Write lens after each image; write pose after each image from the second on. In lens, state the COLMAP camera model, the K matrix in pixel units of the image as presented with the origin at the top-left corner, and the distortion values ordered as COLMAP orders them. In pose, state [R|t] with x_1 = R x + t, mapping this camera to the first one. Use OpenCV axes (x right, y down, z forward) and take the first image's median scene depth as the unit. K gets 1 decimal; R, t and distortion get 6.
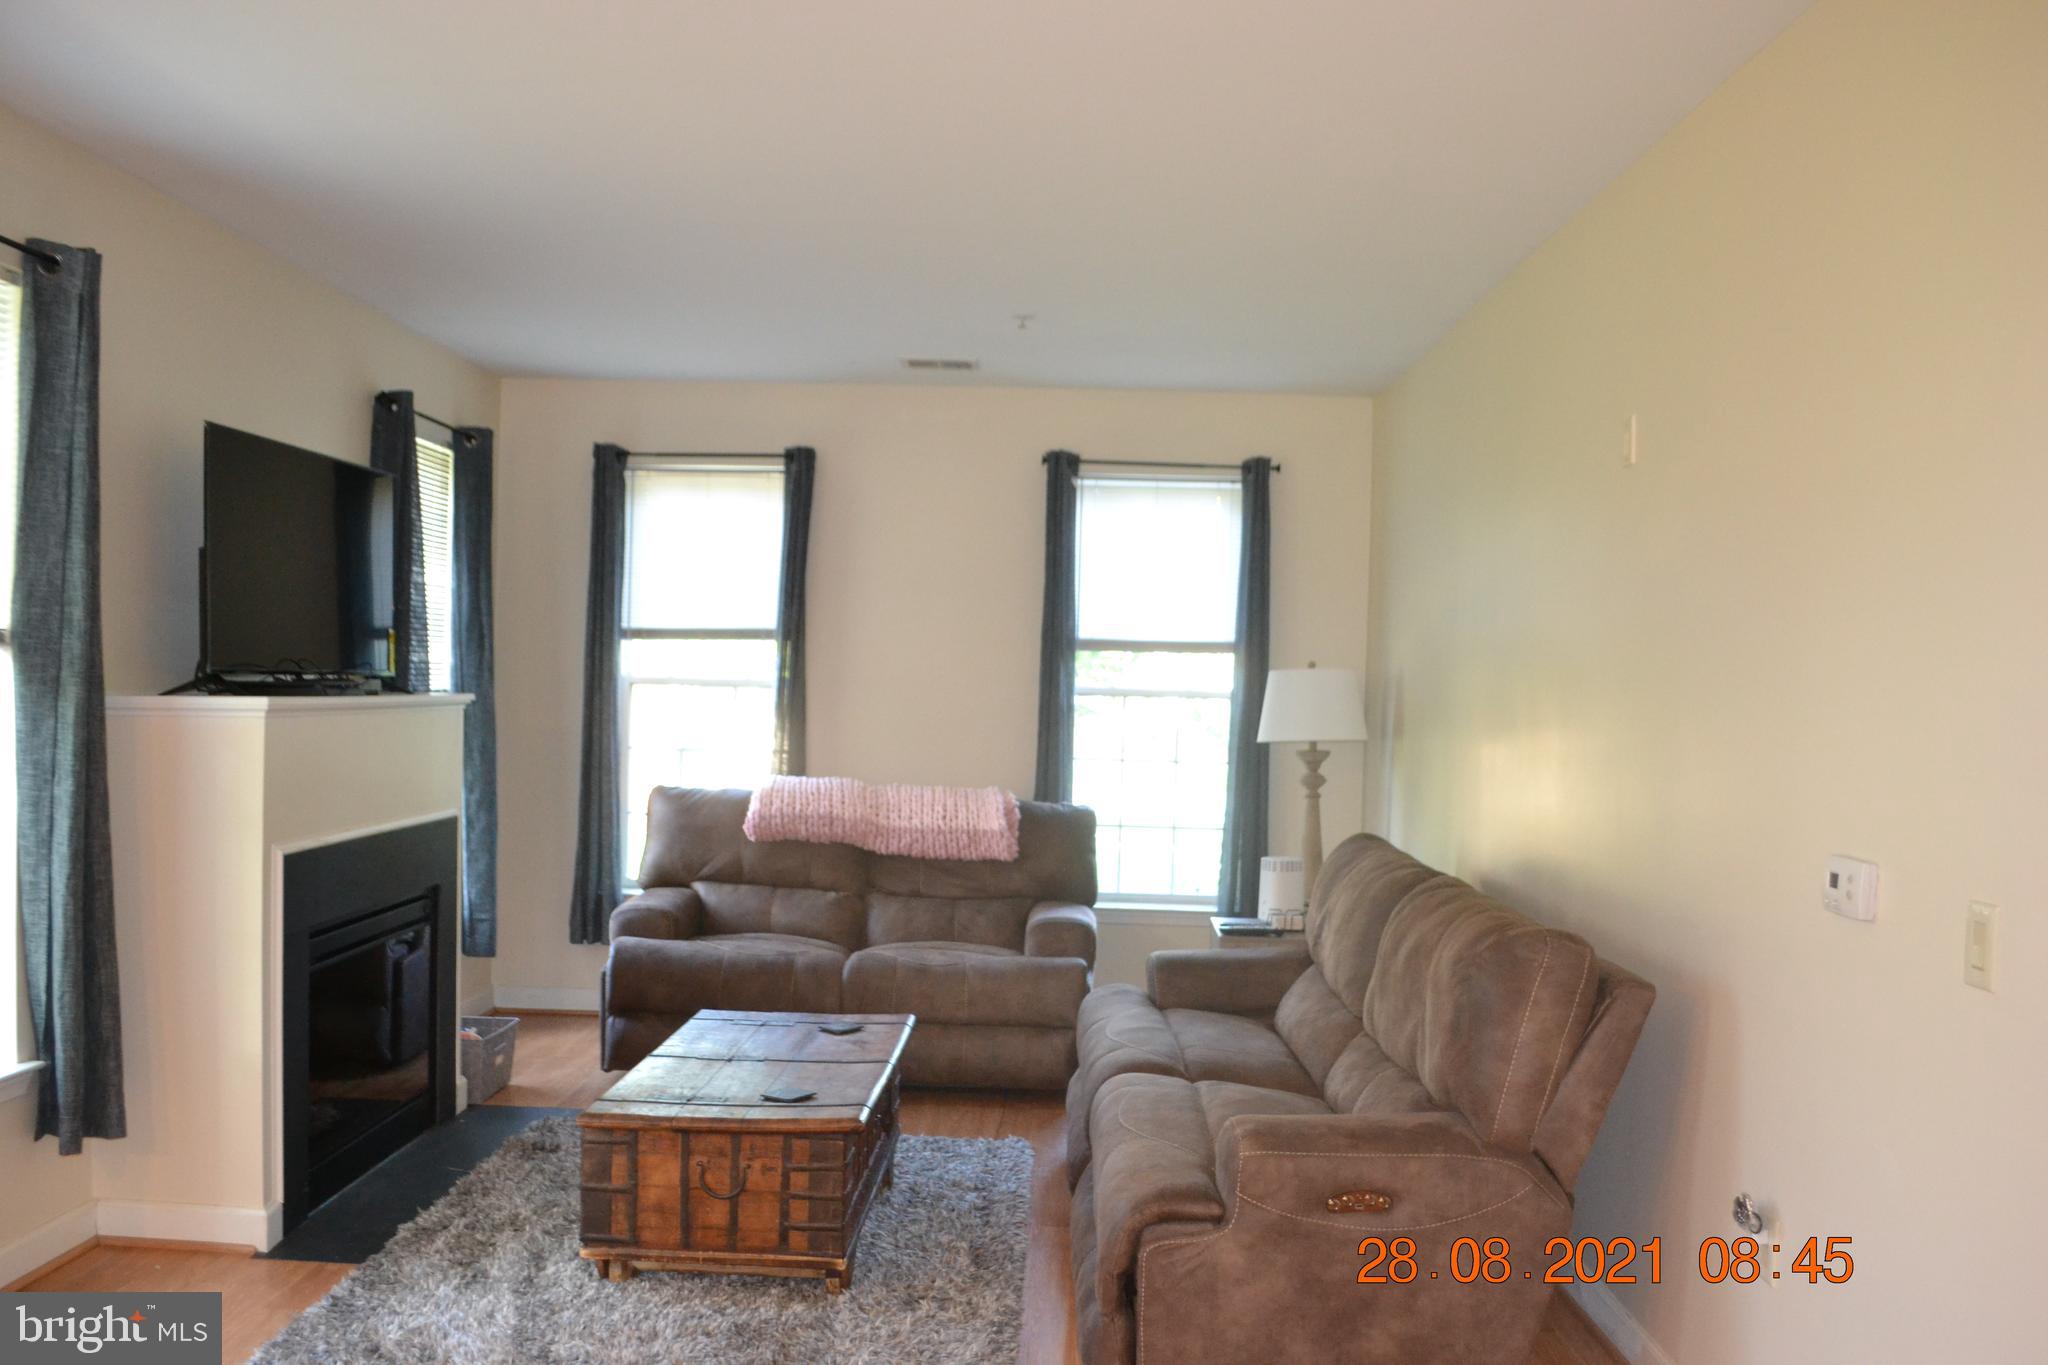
lens RADIAL K [[1635.2, 0, 1034.8], [0, 1635.2, 721.9], [0, 0, 1]] dist [-0.080150, 0.002223]
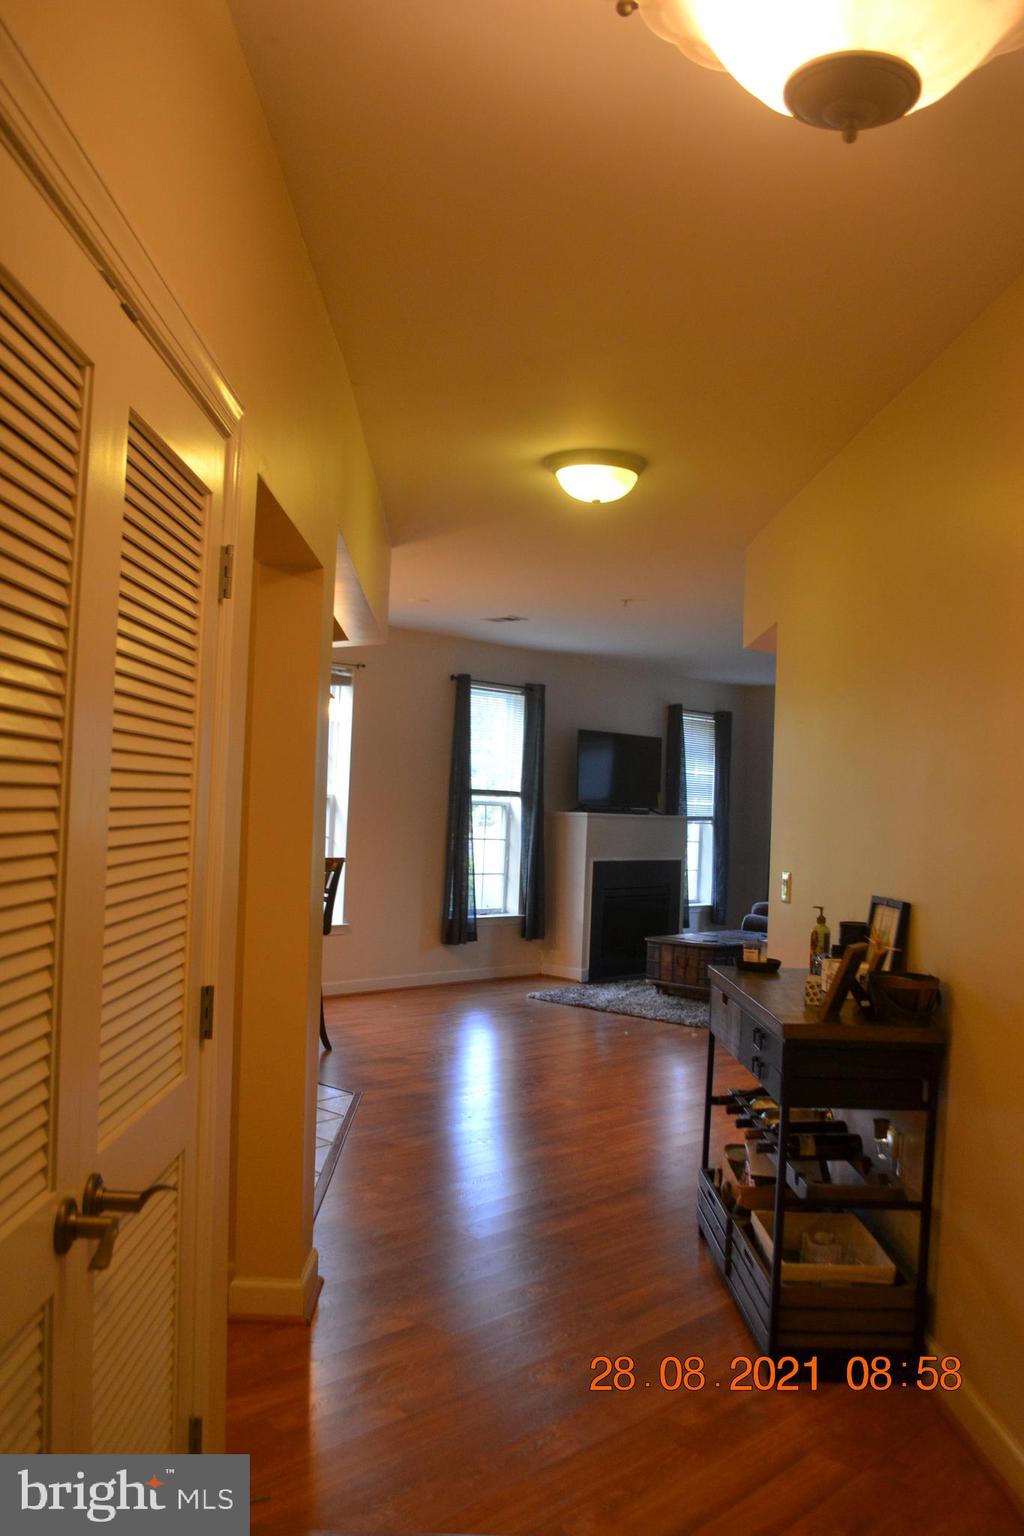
lens RADIAL K [[1226.4, 0, 530.0], [0, 1226.4, 785.8], [0, 0, 1]] dist [-0.080150, 0.002223]
pose [[0.742687, -0.006790, -0.669604, 1.165534], [-0.035159, 0.998174, -0.049119, 0.059796], [0.668715, 0.060023, 0.741092, -0.992704]]
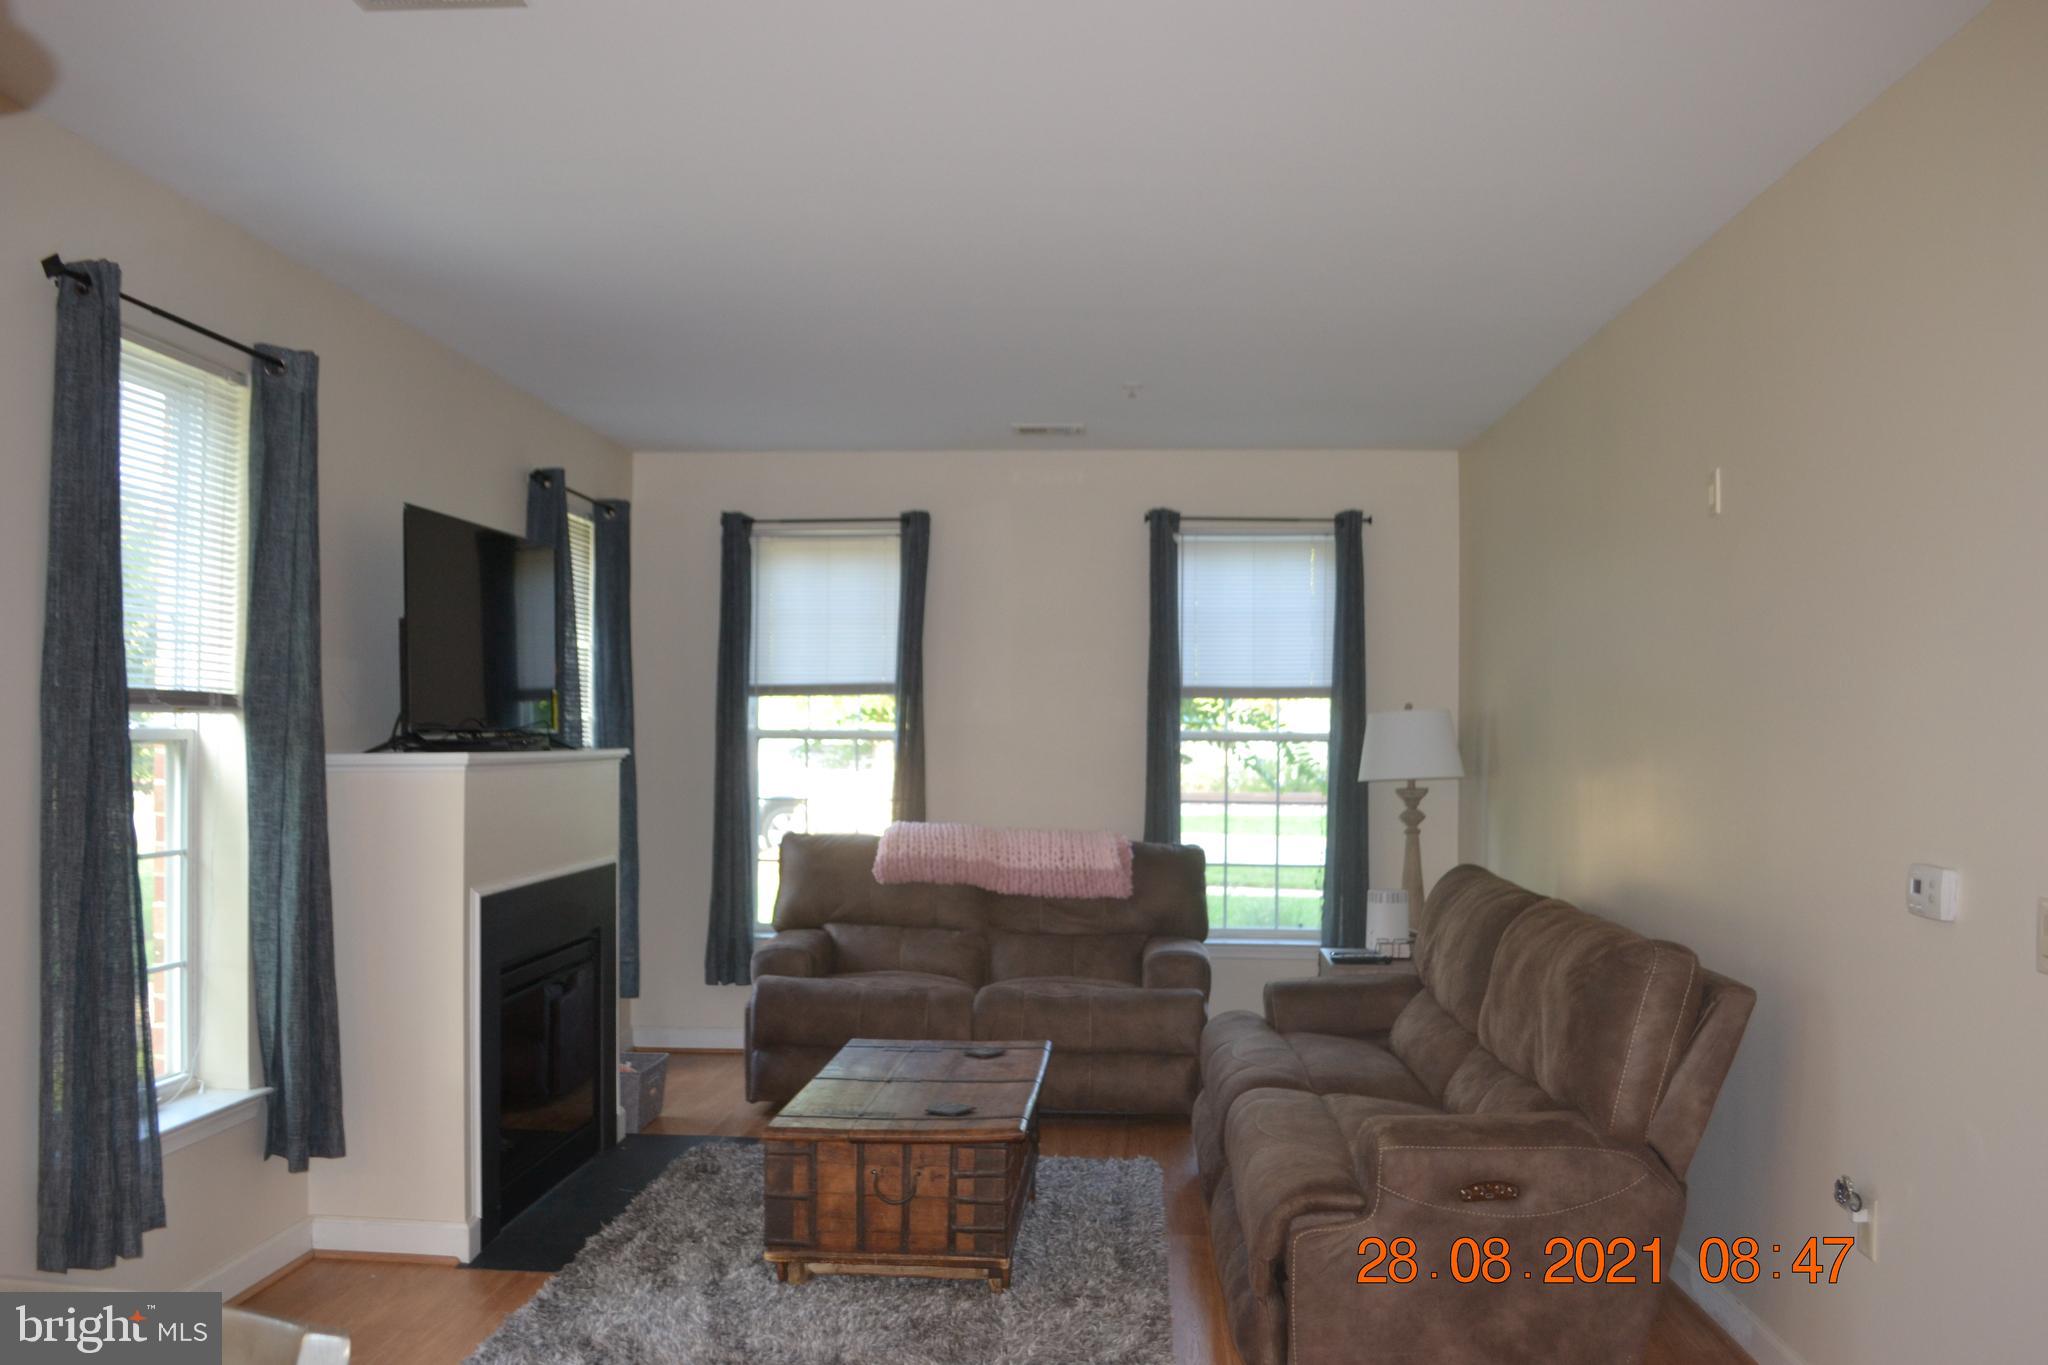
lens RADIAL K [[1635.2, 0, 1034.8], [0, 1635.2, 721.9], [0, 0, 1]] dist [-0.080150, 0.002223]
pose [[0.998921, -0.020051, -0.041884, -0.044281], [0.018724, 0.999317, -0.031855, 0.006042], [0.042494, 0.031036, 0.998615, -0.092806]]
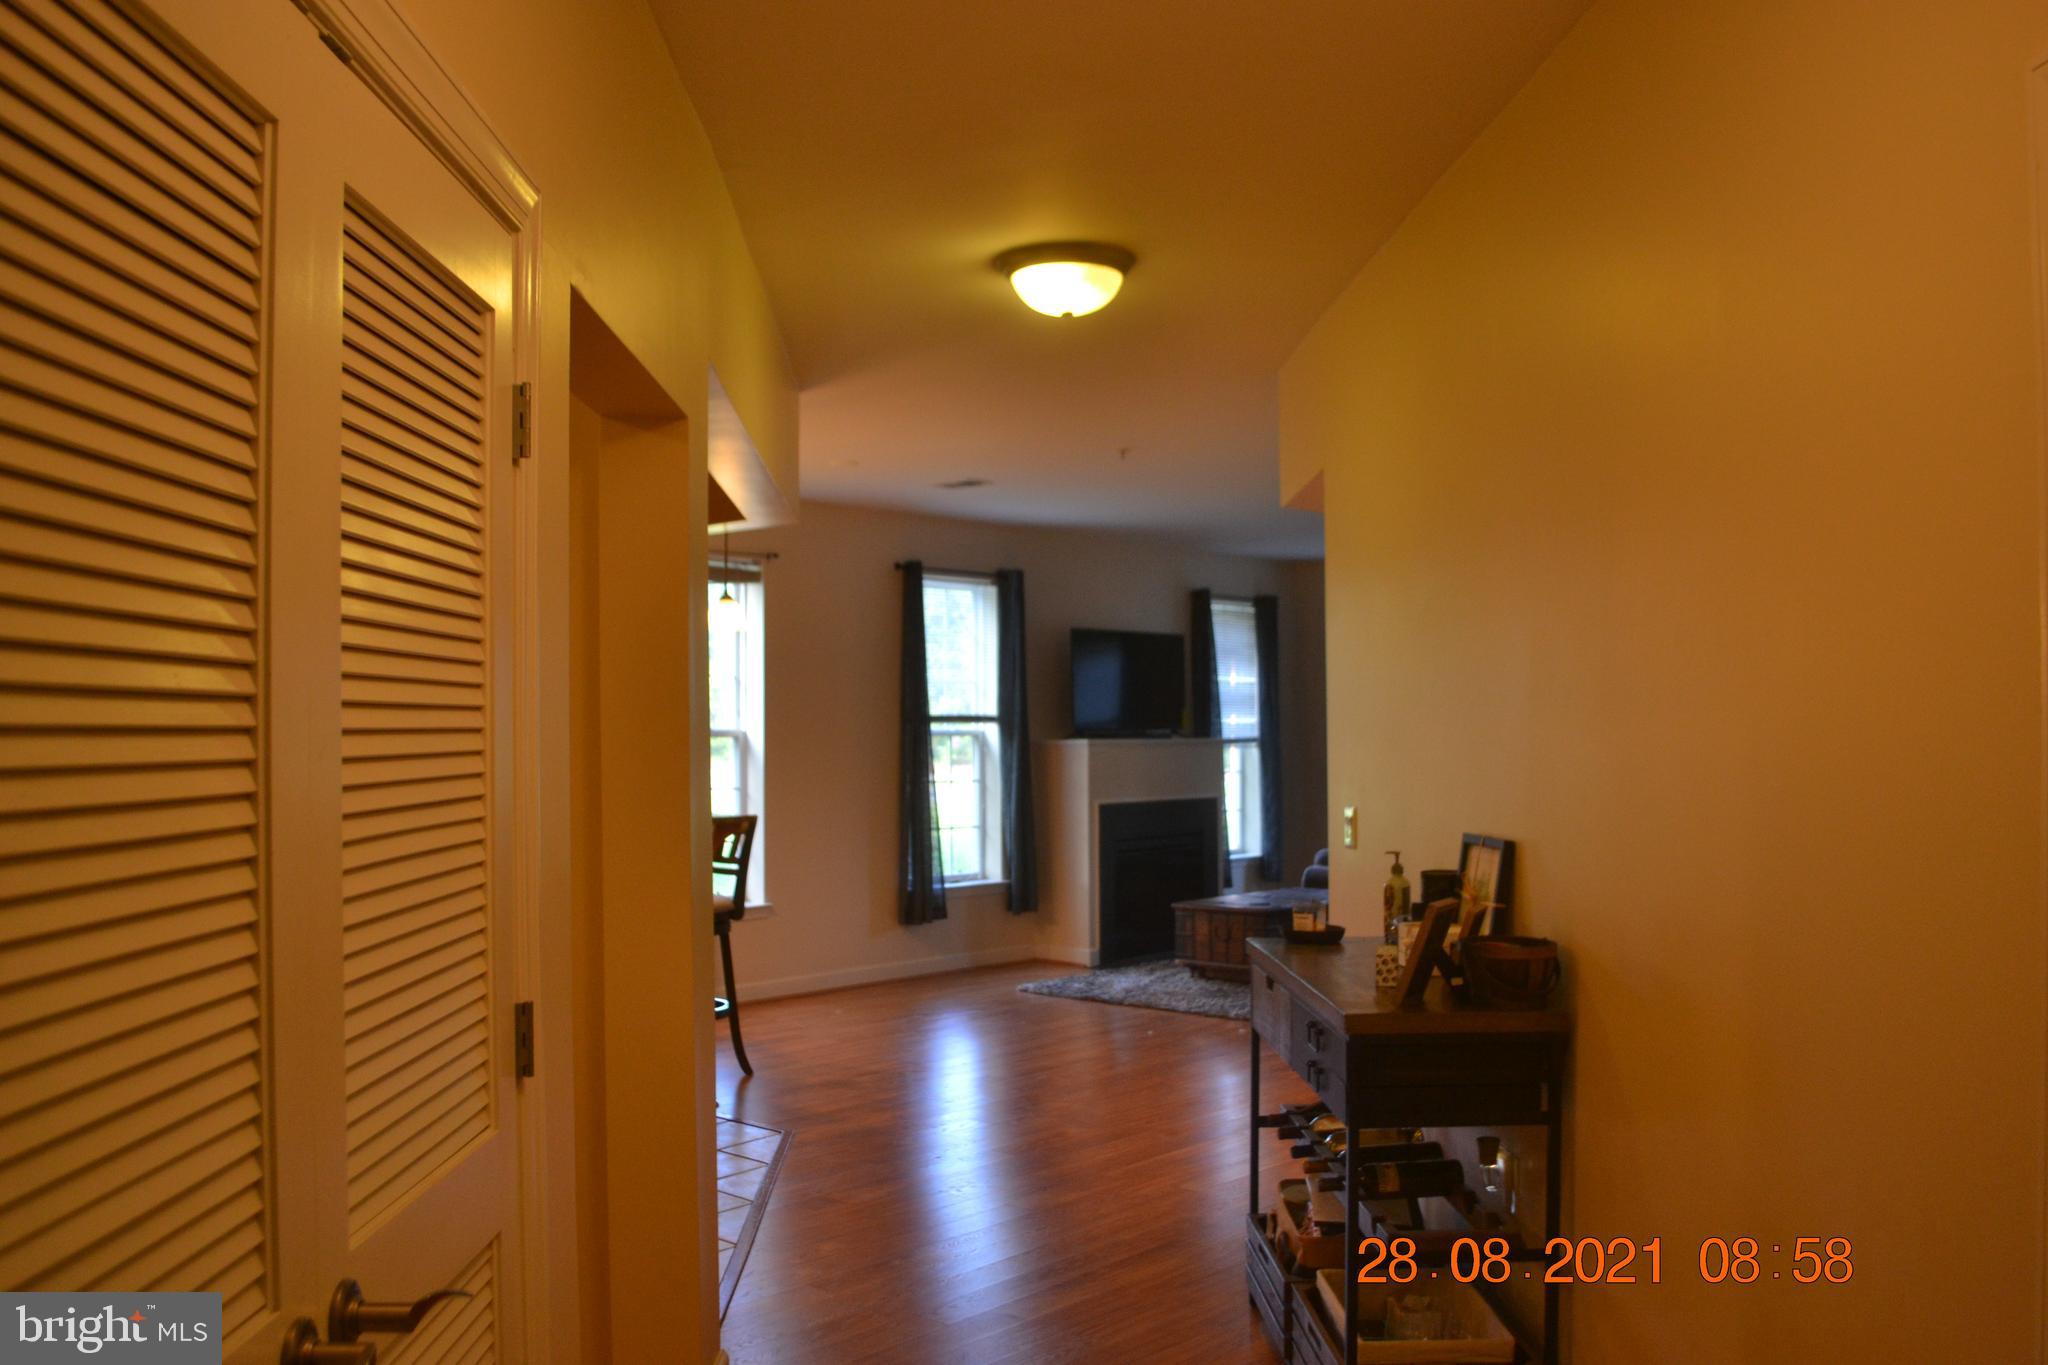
lens RADIAL K [[1635.2, 0, 1034.8], [0, 1635.2, 721.9], [0, 0, 1]] dist [-0.080150, 0.002223]
pose [[0.748988, -0.034801, -0.661669, 1.161899], [0.010718, 0.999125, -0.040418, 0.060399], [0.662497, 0.023181, 0.748706, -0.970469]]
